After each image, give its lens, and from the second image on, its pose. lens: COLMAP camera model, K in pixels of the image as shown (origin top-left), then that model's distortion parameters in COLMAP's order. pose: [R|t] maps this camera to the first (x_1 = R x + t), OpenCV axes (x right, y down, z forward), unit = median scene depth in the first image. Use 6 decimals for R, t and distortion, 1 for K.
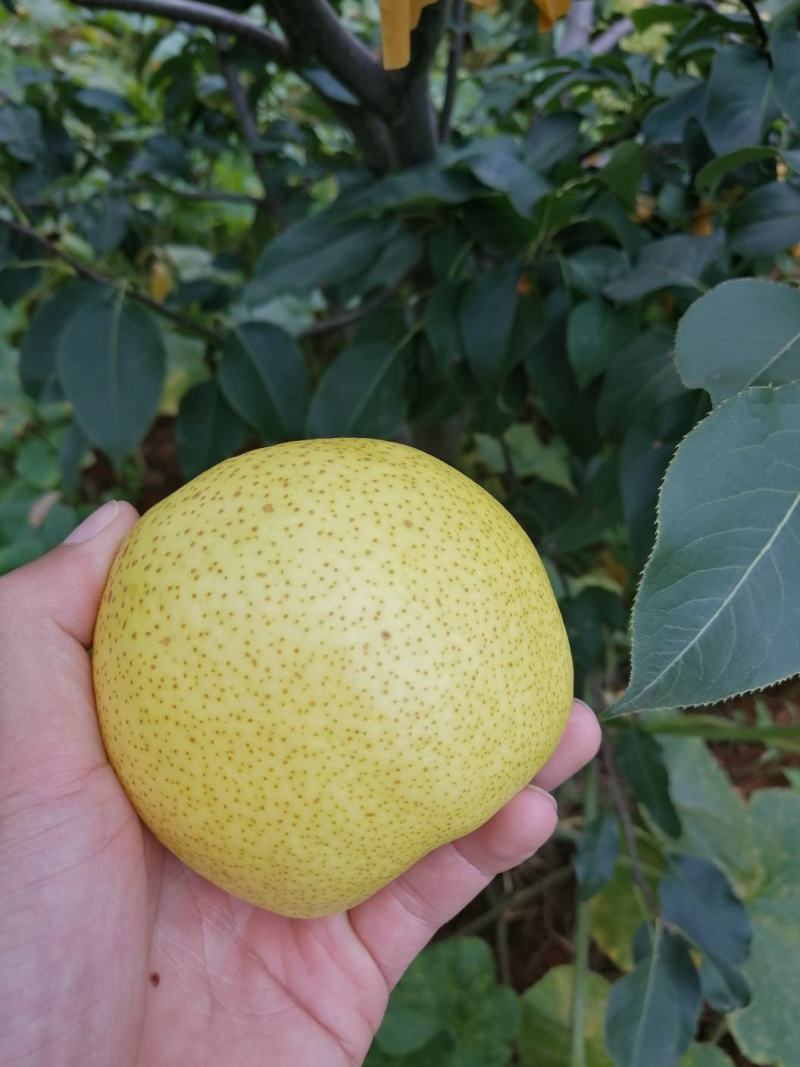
lens RADIAL K [[759.5, 0, 400.0], [0, 759.5, 533.5], [0, 0, 1]] dist [-0.179262, -0.003903]
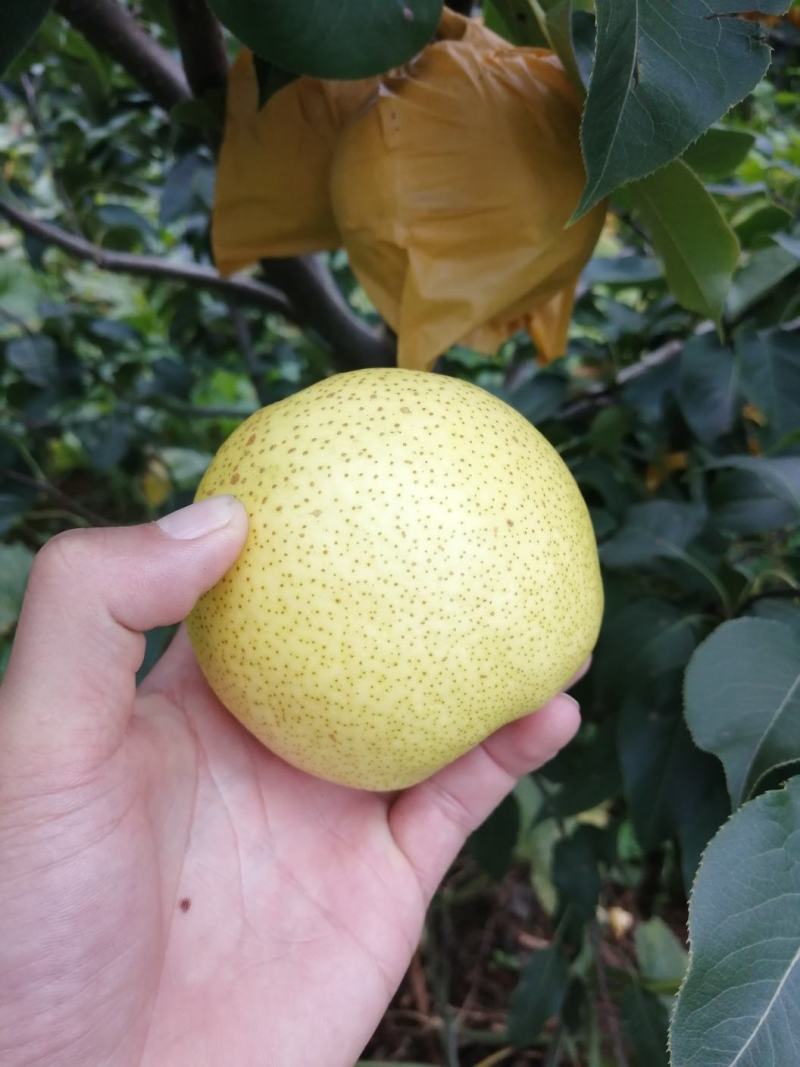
lens RADIAL K [[759.5, 0, 400.0], [0, 759.5, 533.5], [0, 0, 1]] dist [-0.179262, -0.003903]
pose [[0.984329, 0.091203, 0.150927, -0.368014], [-0.091657, 0.995783, -0.003958, 0.172051], [-0.150652, -0.009938, 0.988537, -0.151077]]
